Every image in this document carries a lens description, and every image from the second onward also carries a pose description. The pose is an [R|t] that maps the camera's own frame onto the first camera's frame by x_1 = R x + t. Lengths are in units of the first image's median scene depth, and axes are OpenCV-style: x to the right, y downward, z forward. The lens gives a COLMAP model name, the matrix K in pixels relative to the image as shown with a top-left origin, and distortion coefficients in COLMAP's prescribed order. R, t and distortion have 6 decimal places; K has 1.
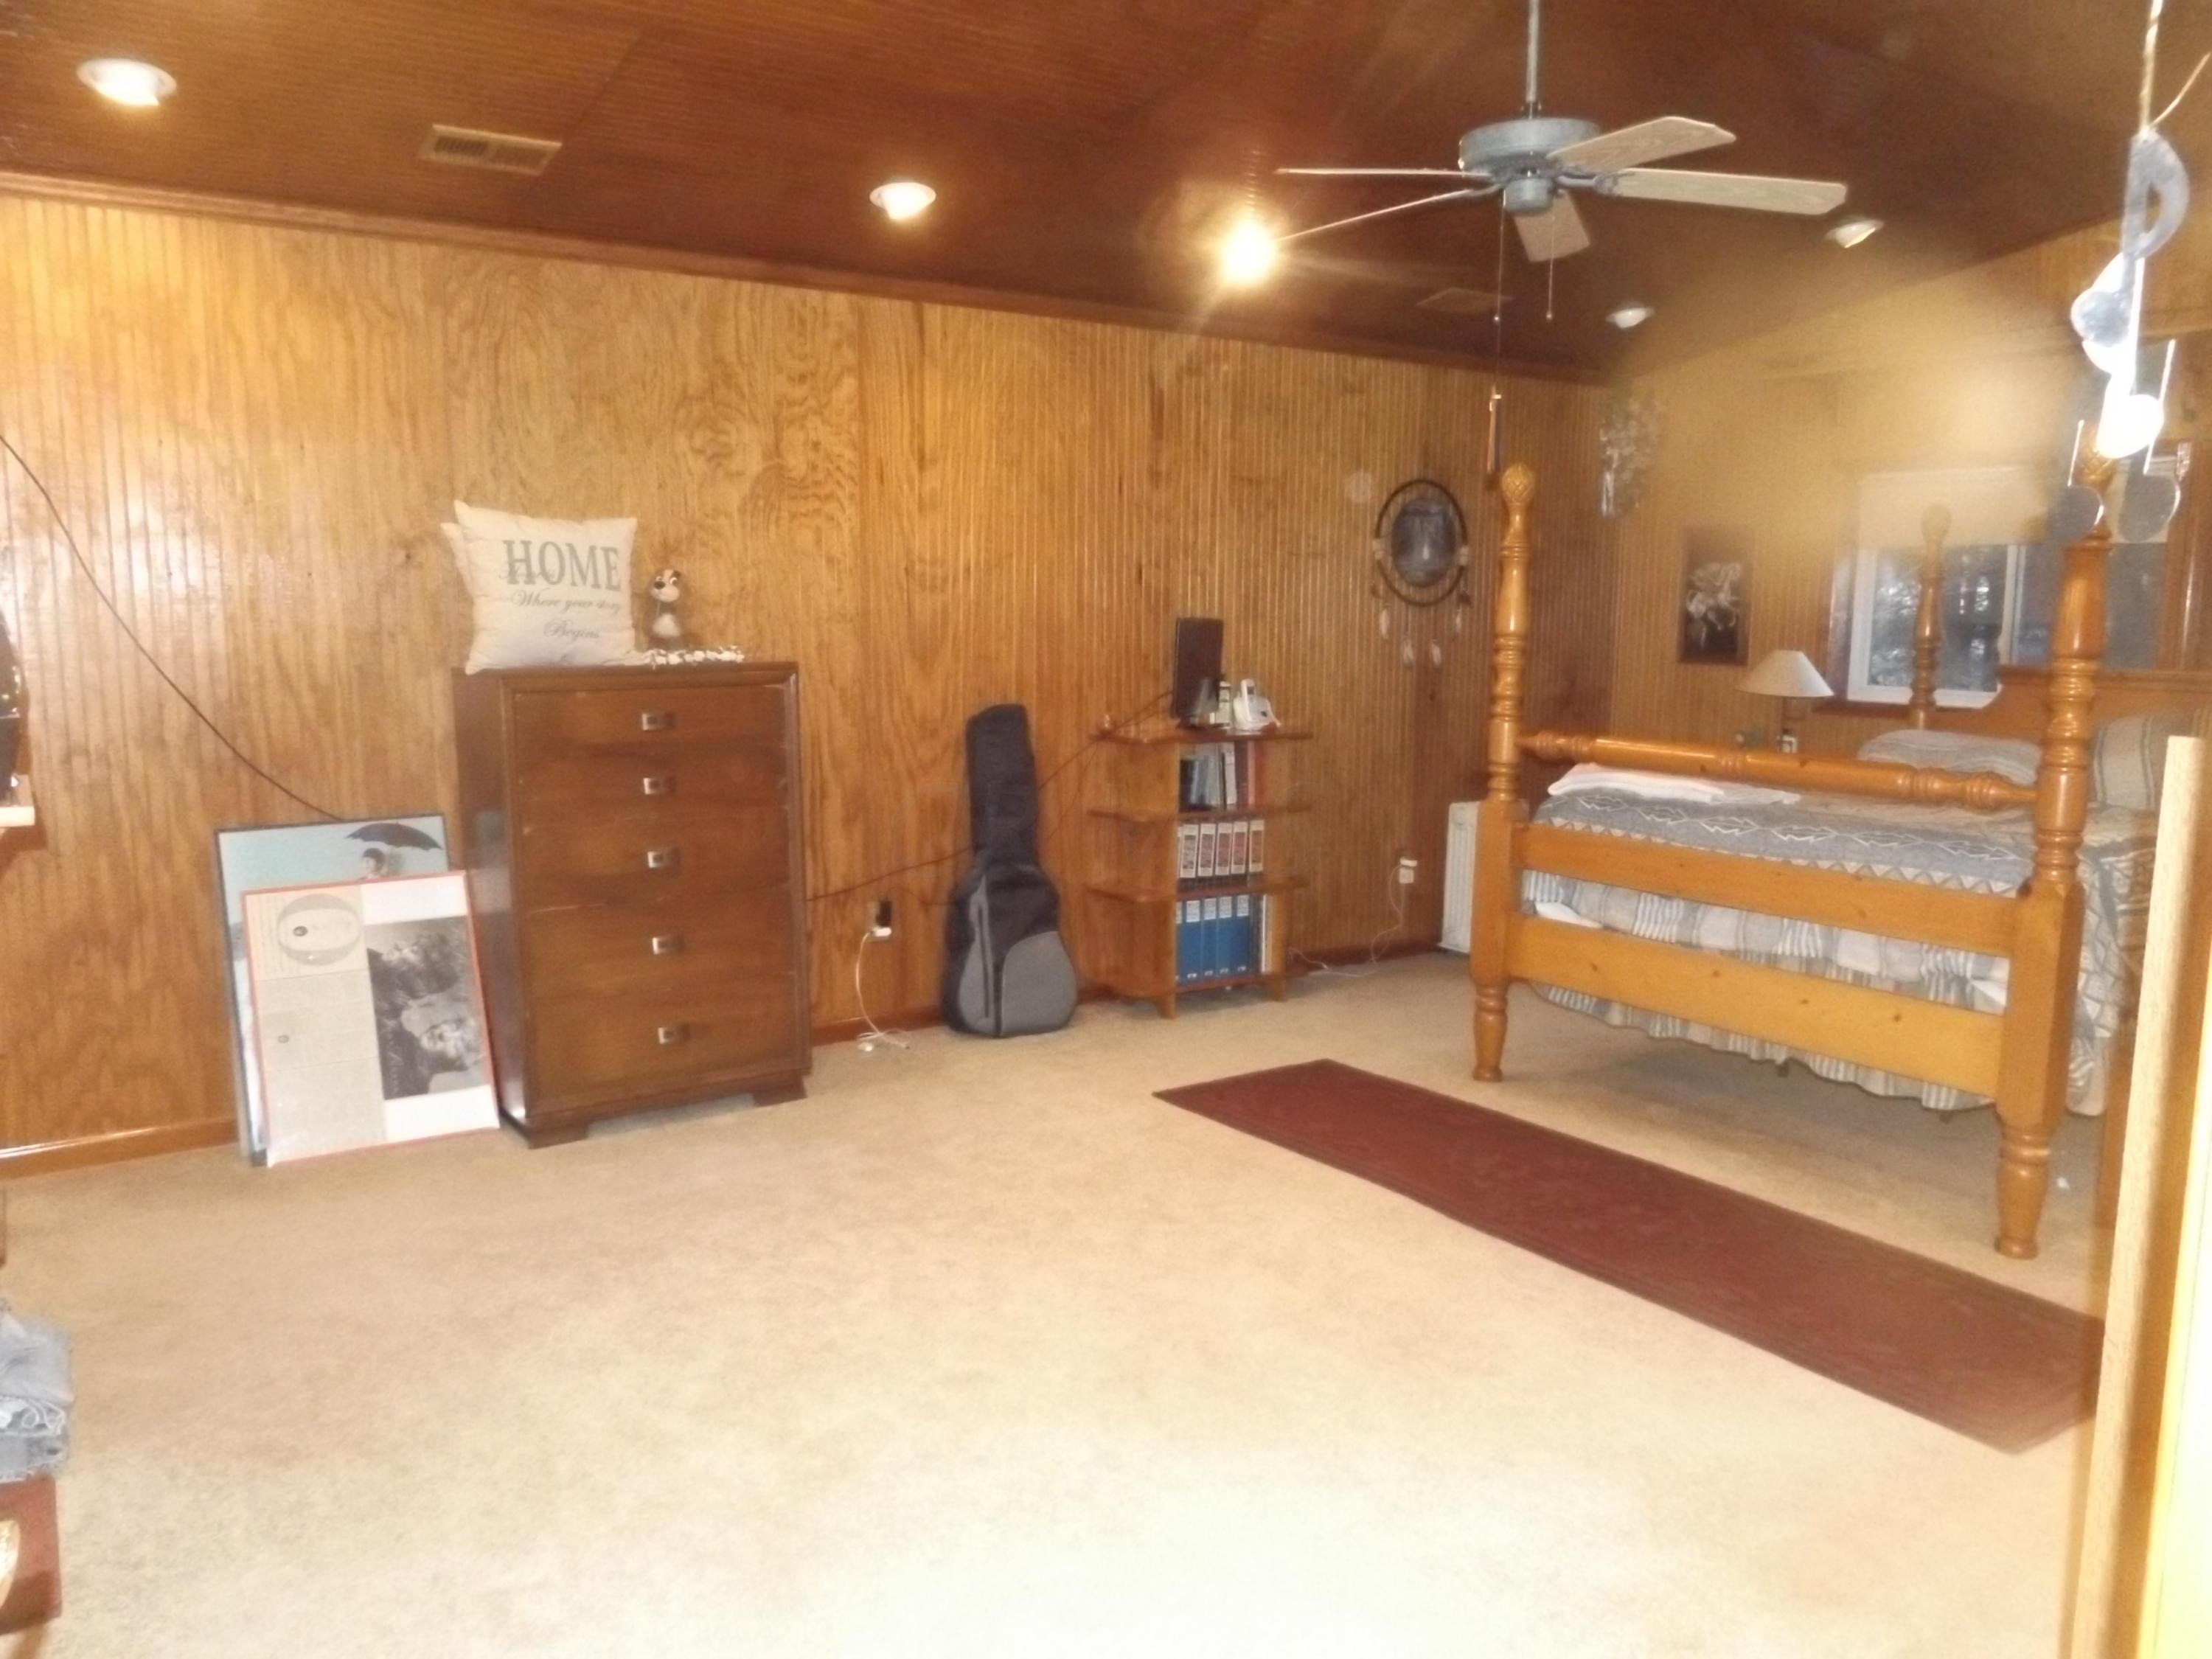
lens RADIAL K [[1642.2, 0, 1106.0], [0, 1642.2, 829.5], [0, 0, 1]] dist [0.005273, 0.004340]
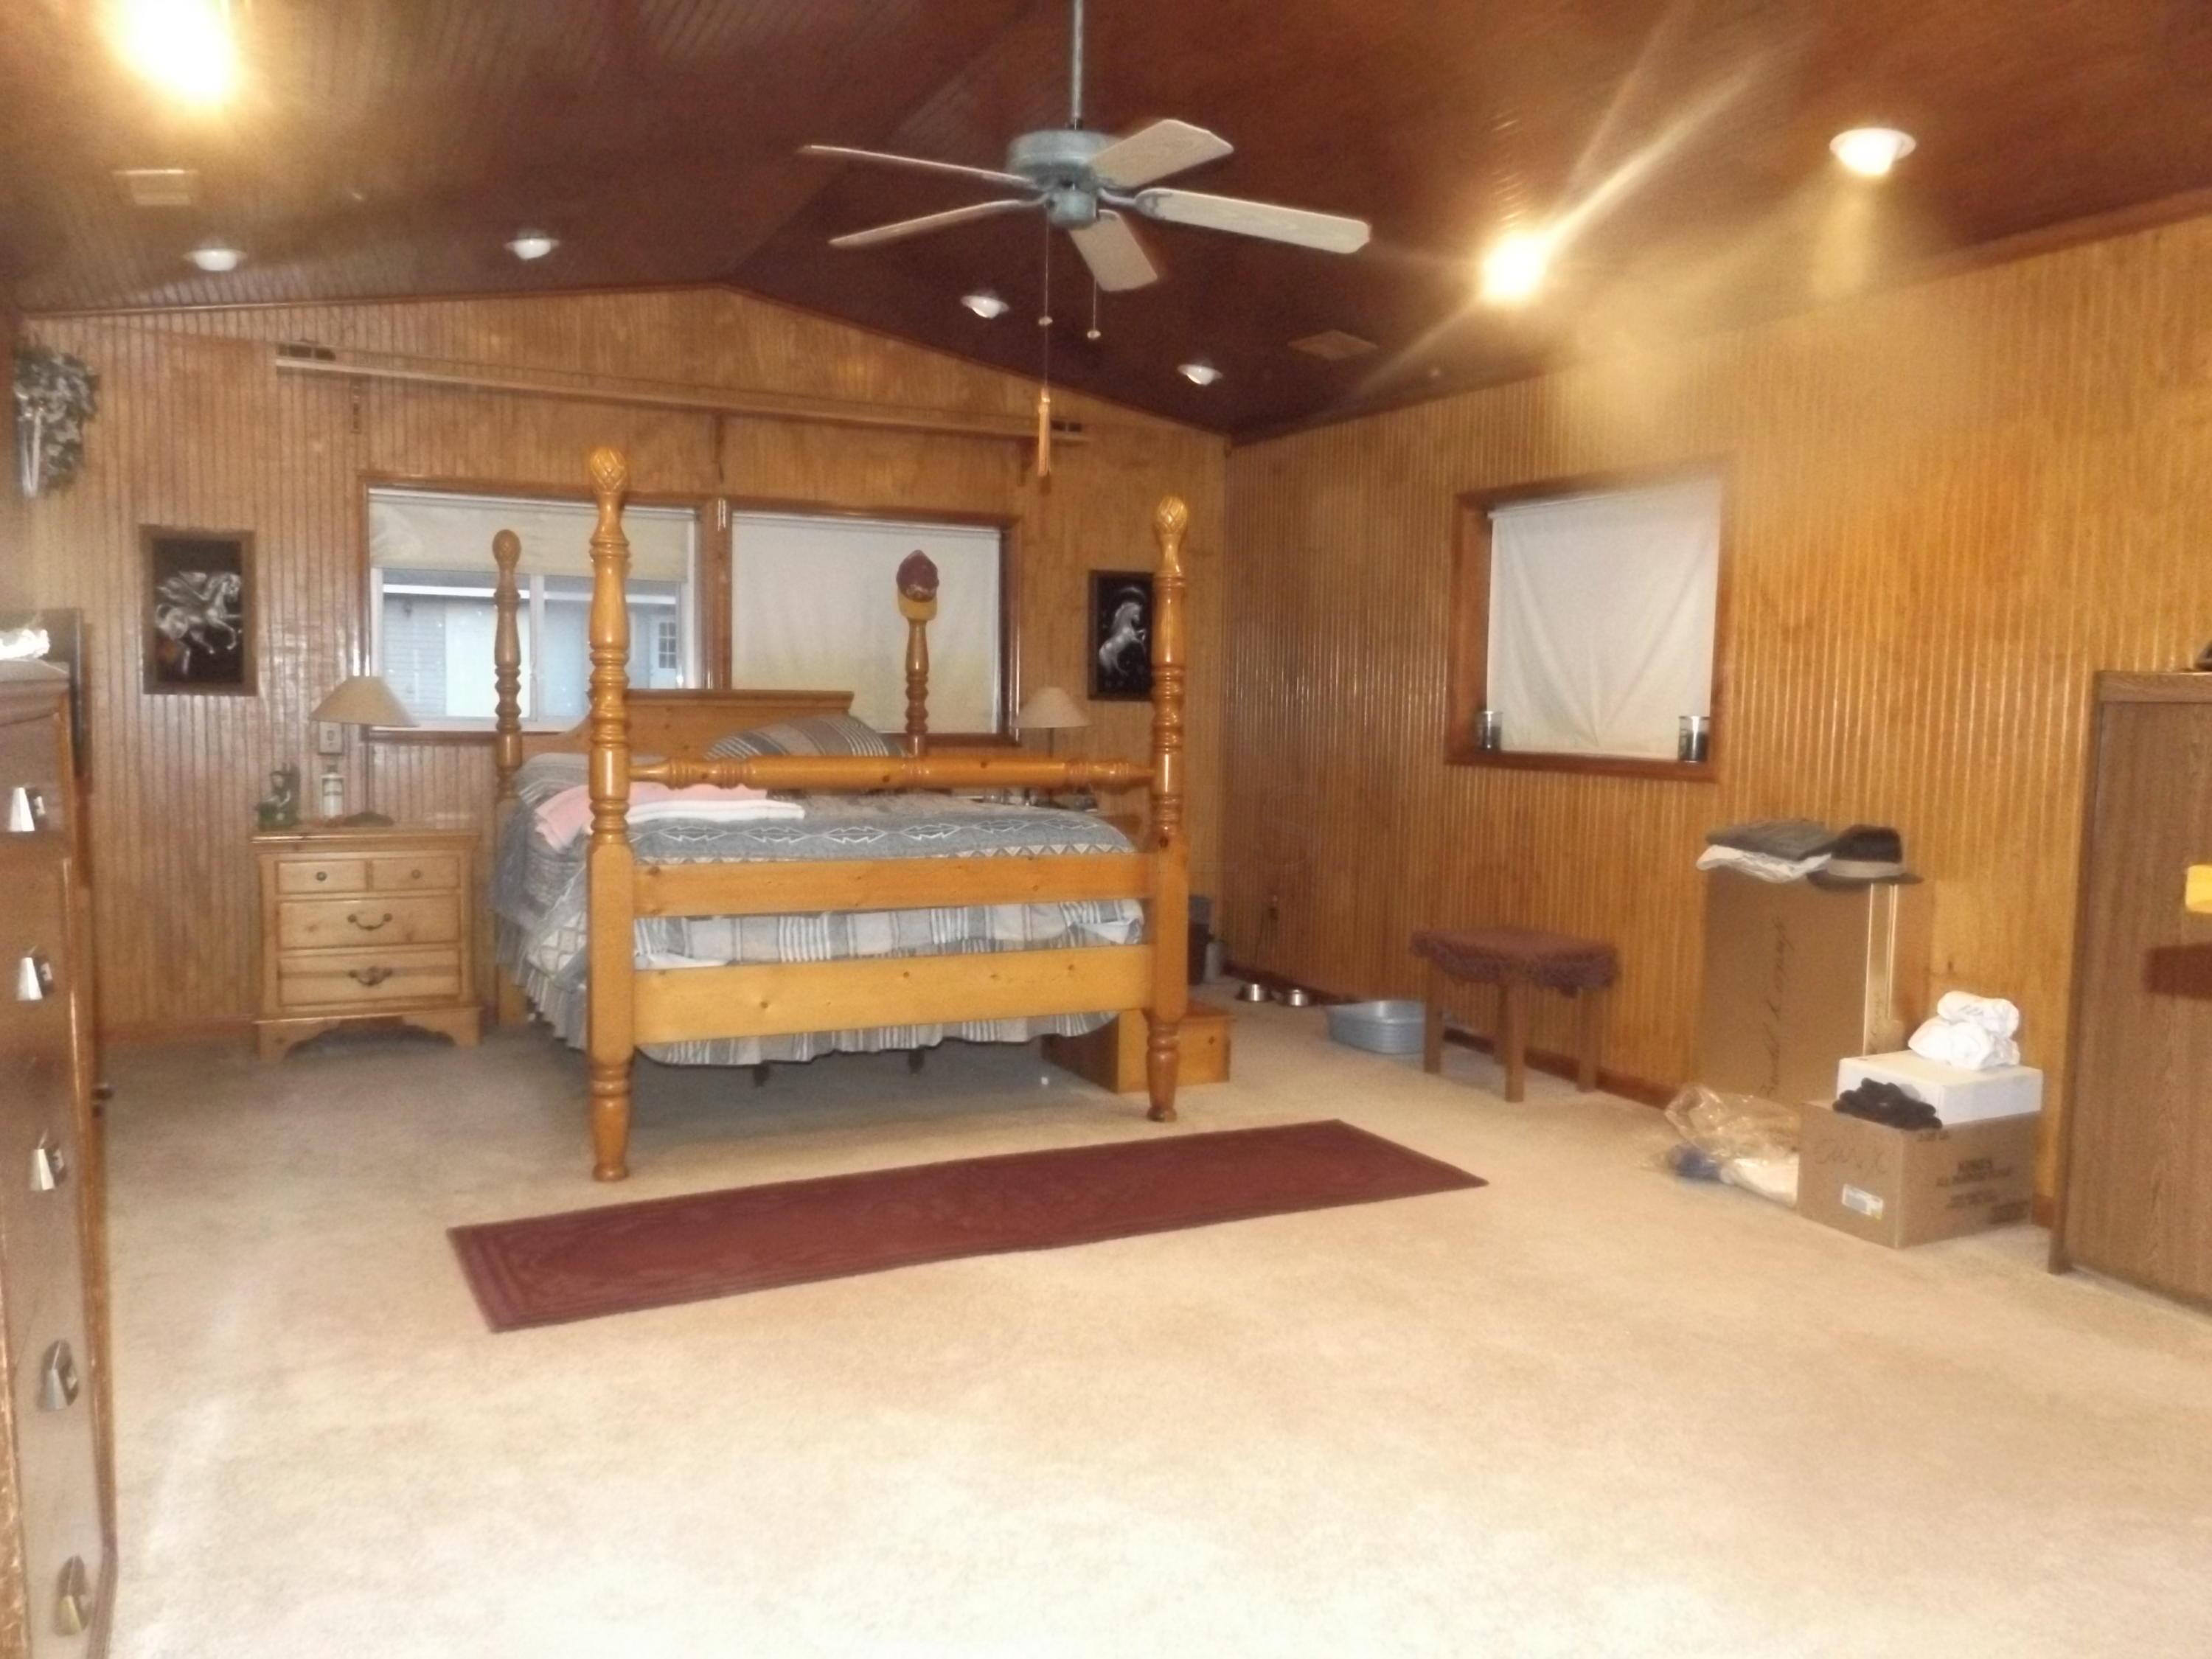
lens RADIAL K [[1642.2, 0, 1106.0], [0, 1642.2, 829.5], [0, 0, 1]] dist [0.005273, 0.004340]
pose [[0.156163, -0.091438, 0.983490, -0.574679], [0.119756, 0.990113, 0.073038, -0.059183], [-0.980445, 0.106373, 0.165569, 0.637234]]
